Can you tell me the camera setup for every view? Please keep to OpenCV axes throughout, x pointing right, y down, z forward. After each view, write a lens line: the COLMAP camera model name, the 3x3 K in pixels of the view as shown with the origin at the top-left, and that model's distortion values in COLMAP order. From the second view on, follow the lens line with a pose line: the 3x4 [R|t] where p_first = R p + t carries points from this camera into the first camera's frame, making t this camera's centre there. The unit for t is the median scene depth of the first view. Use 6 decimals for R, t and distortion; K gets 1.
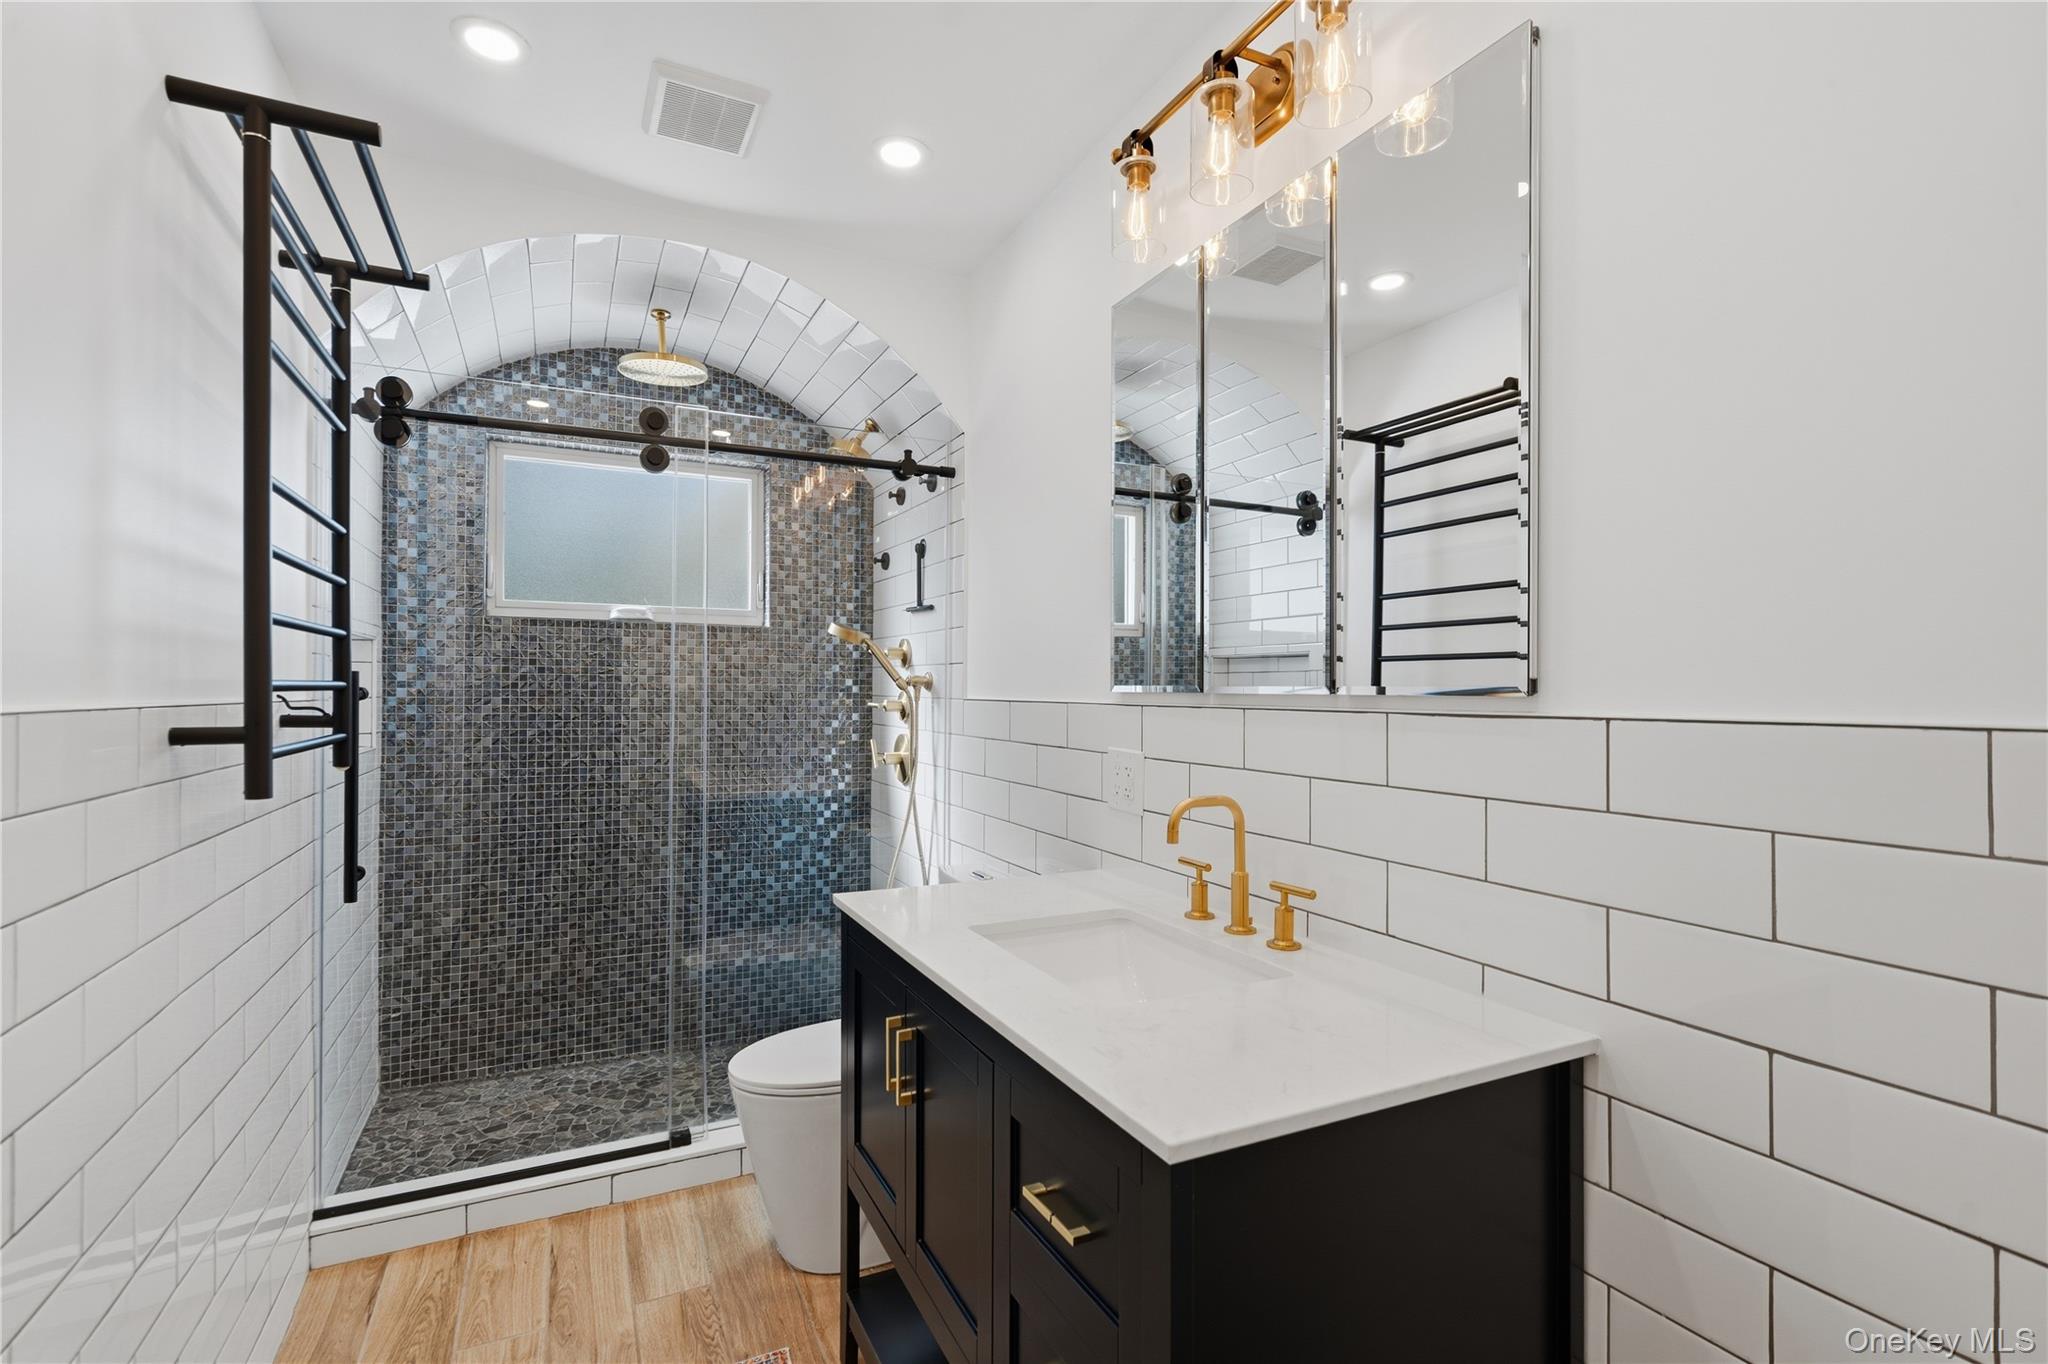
lens RADIAL K [[933.1, 0, 1016.2], [0, 933.1, 675.8], [0, 0, 1]] dist [-0.000169, 0.001753]
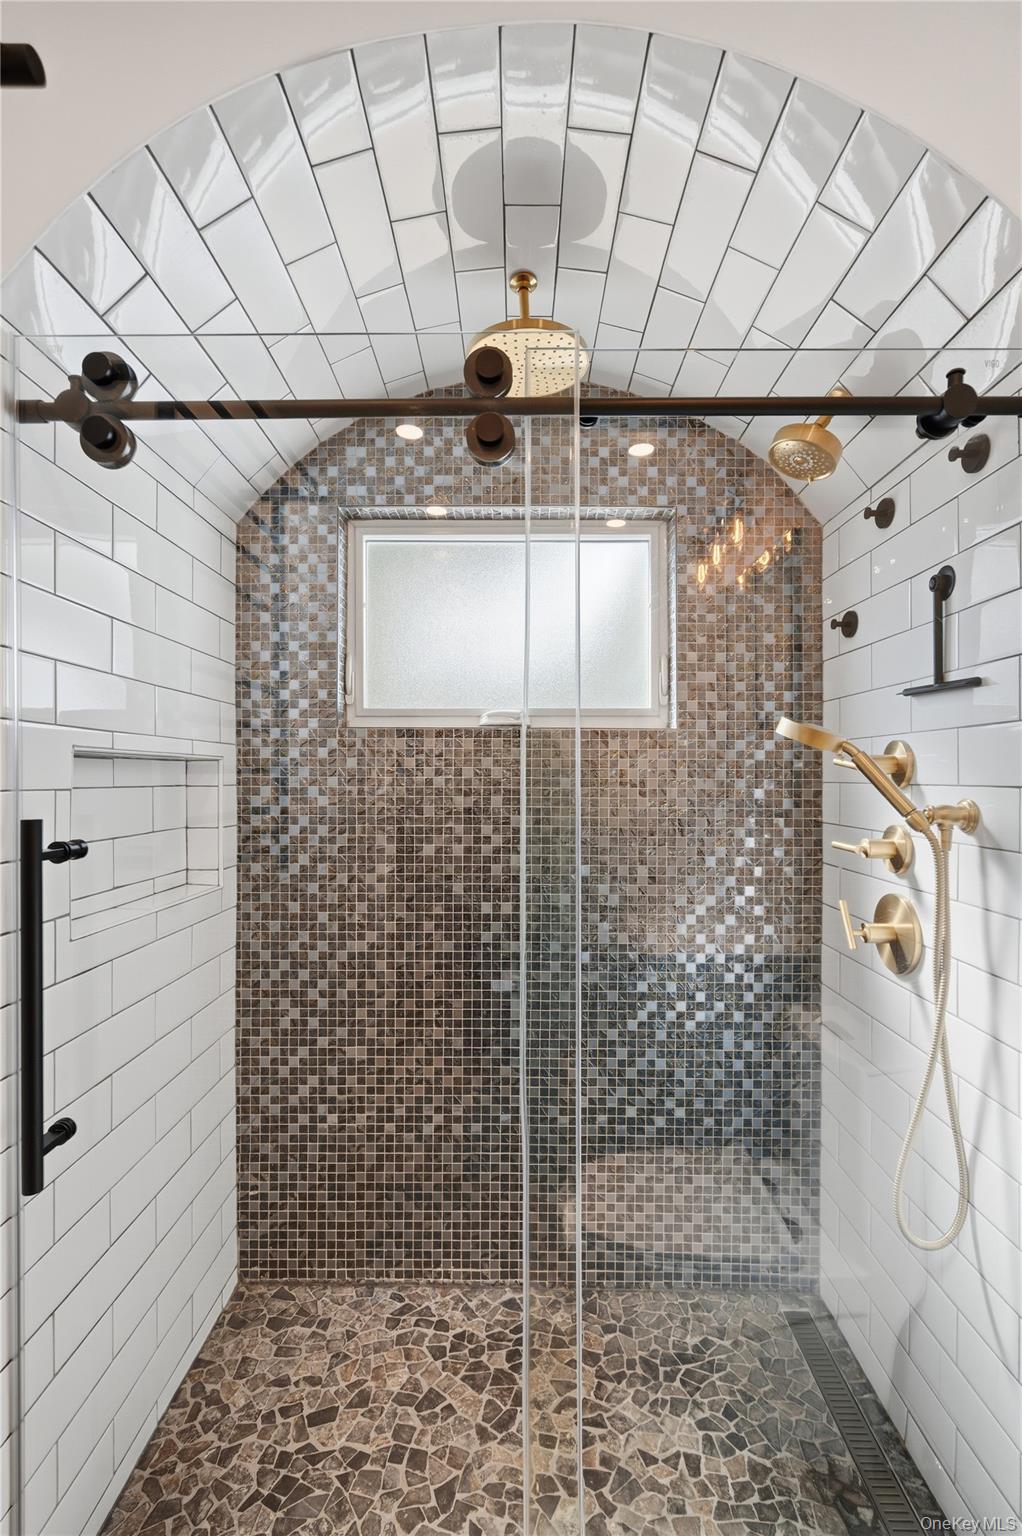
lens RADIAL K [[699.8, 0, 513.3], [0, 699.8, 784.7], [0, 0, 1]] dist [-0.000169, 0.001753]
pose [[0.894601, -0.001073, -0.446865, -0.148787], [0.010809, 0.999756, 0.019239, -0.023067], [0.446735, -0.022042, 0.894395, 0.500667]]
